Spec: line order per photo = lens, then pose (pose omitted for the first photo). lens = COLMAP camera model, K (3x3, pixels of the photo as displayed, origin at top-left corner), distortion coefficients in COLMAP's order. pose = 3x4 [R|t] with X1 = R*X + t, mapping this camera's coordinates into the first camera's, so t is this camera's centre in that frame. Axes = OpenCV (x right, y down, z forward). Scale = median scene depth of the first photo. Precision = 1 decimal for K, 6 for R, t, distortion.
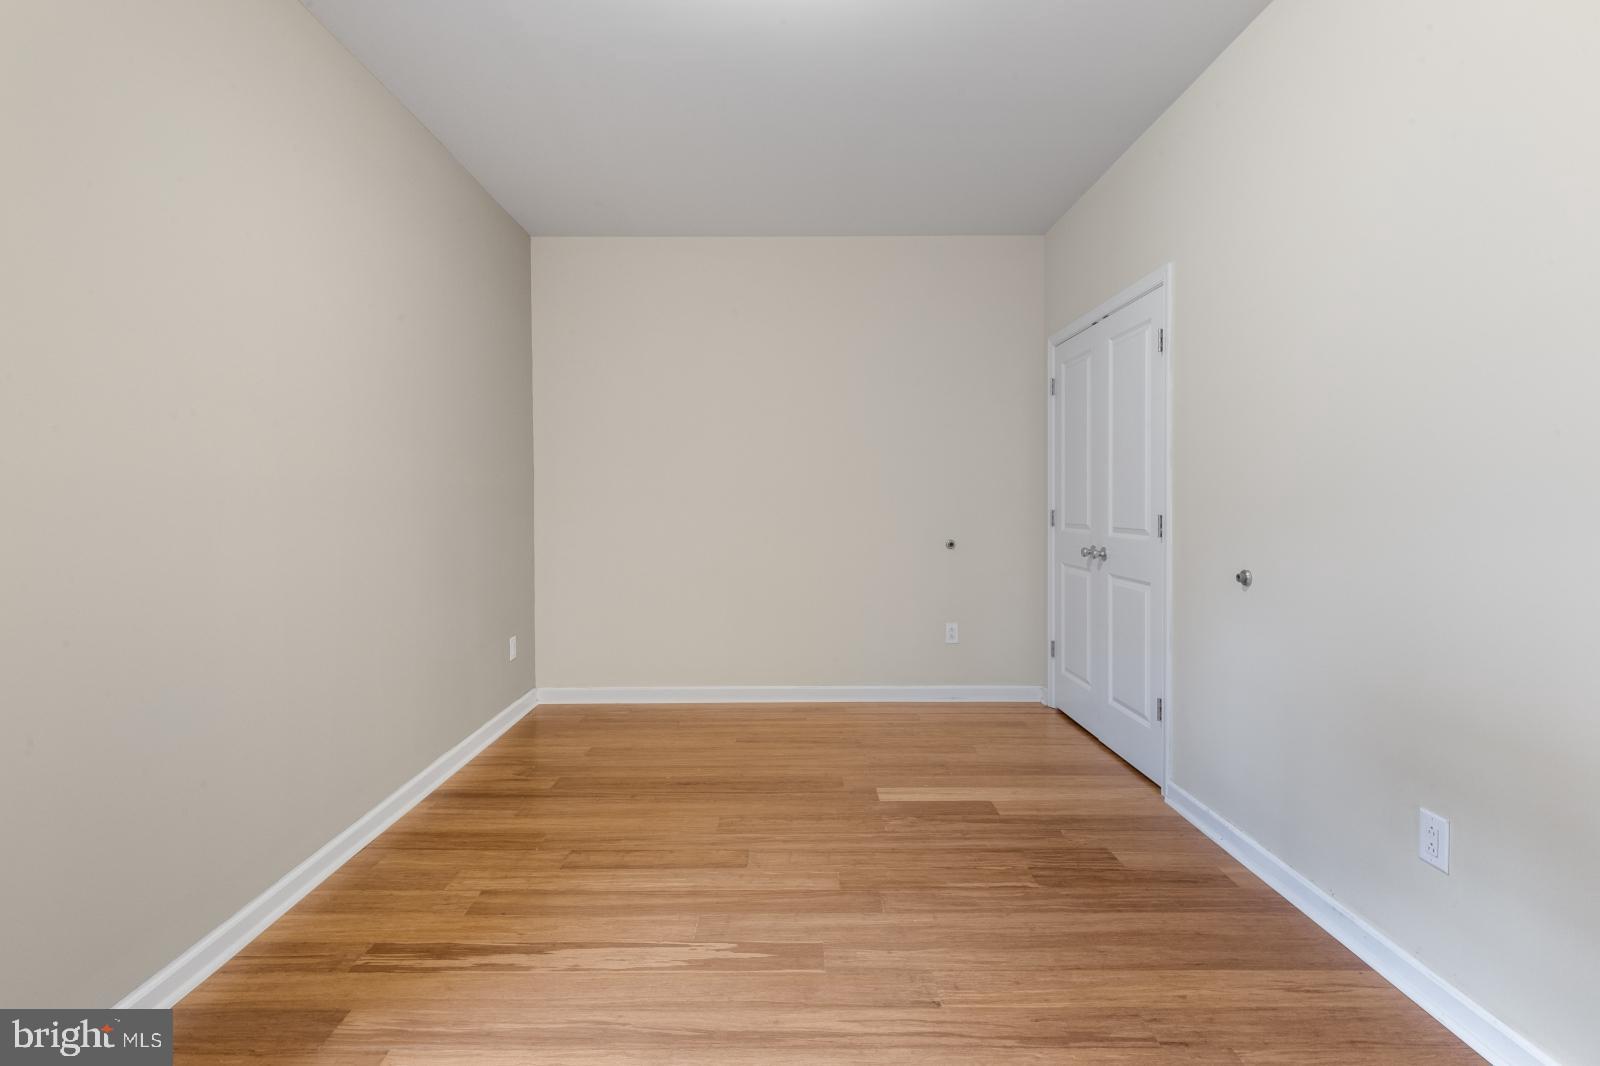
lens RADIAL K [[736.8, 0, 803.1], [0, 736.8, 542.4], [0, 0, 1]] dist [-0.000449, 0.000166]
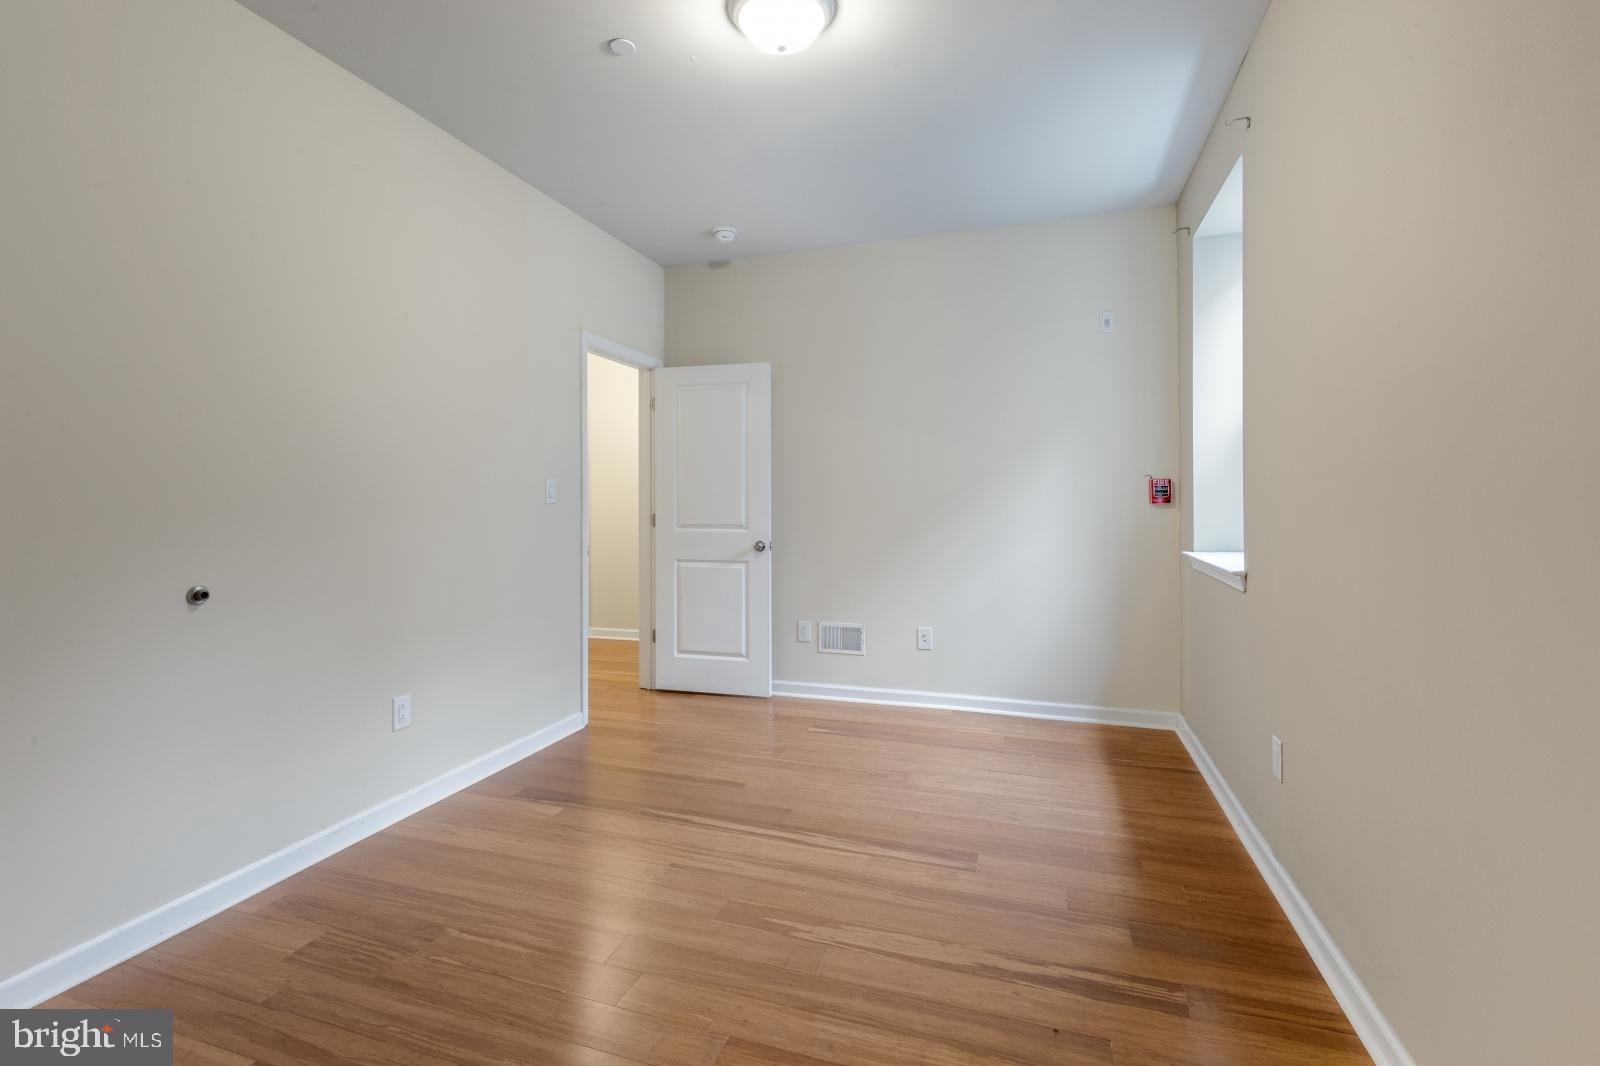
lens RADIAL K [[736.8, 0, 798.3], [0, 736.8, 526.0], [0, 0, 1]] dist [-0.000449, 0.000166]
pose [[-0.945332, -0.002020, 0.326105, -0.398321], [0.029091, 0.995472, 0.090499, -0.100980], [-0.324811, 0.095039, -0.940992, 1.750773]]
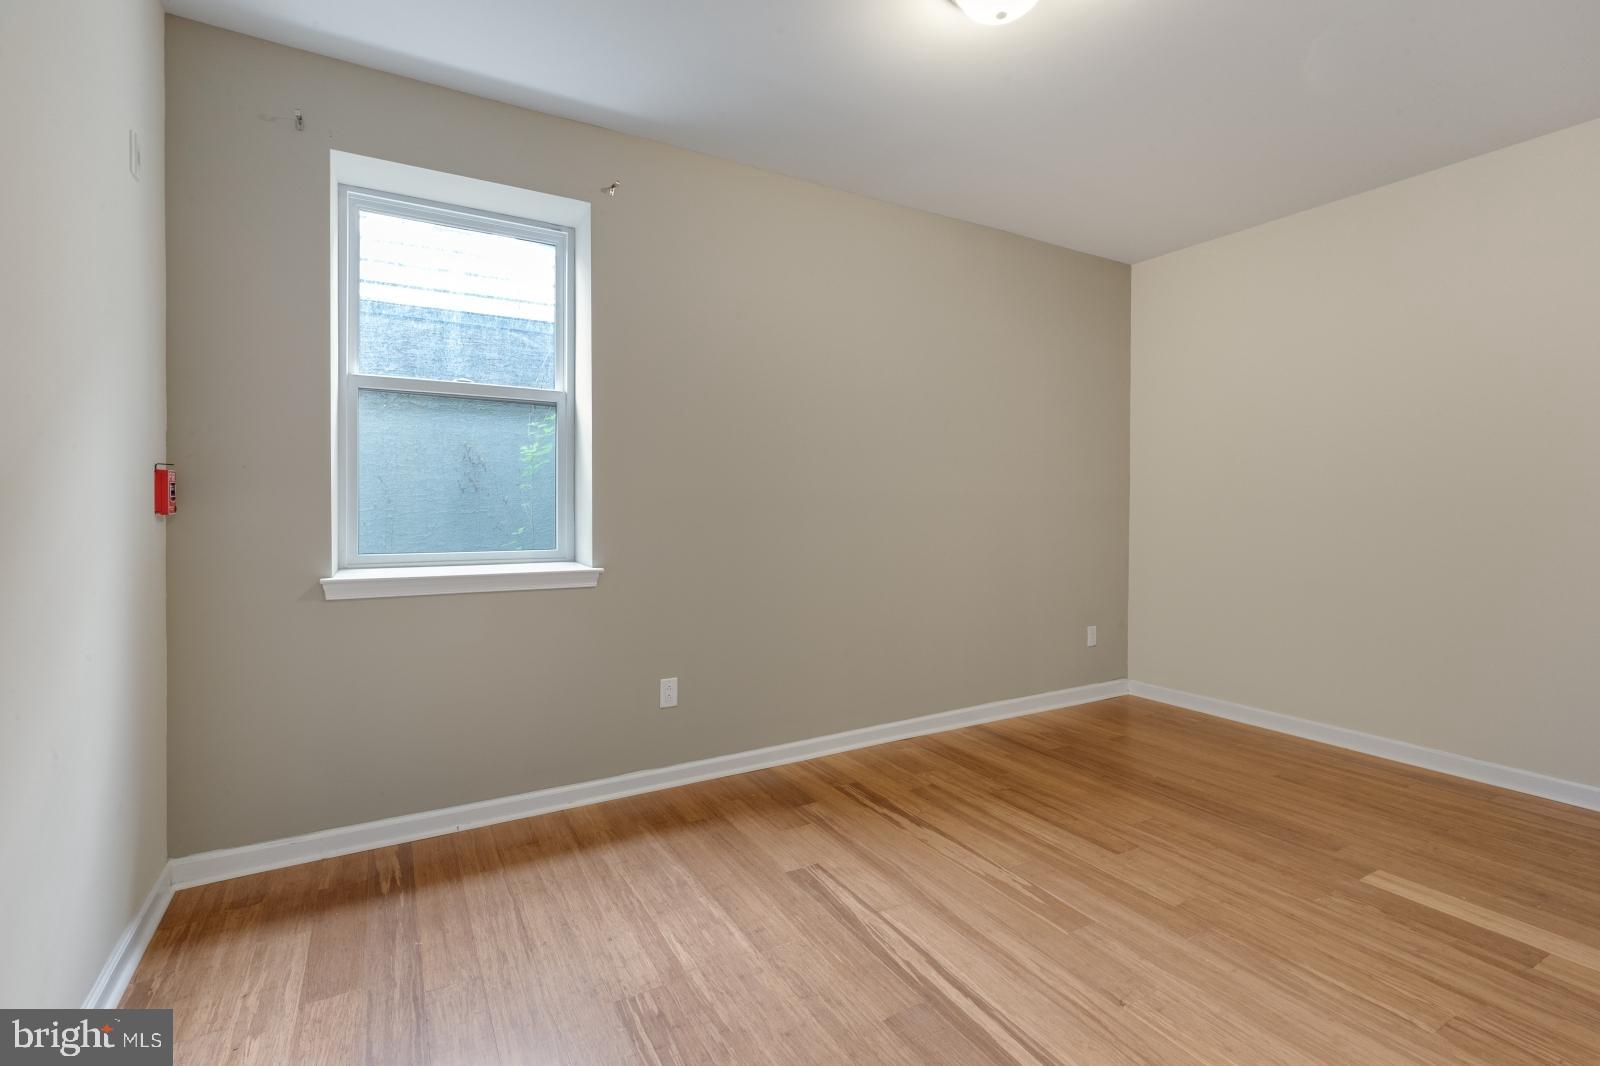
lens RADIAL K [[736.8, 0, 791.1], [0, 736.8, 525.5], [0, 0, 1]] dist [-0.000449, 0.000166]
pose [[0.488560, 0.028799, -0.872055, 0.662981], [-0.055771, 0.998442, 0.001728, -0.001578], [0.870746, 0.047791, 0.489405, 0.067888]]
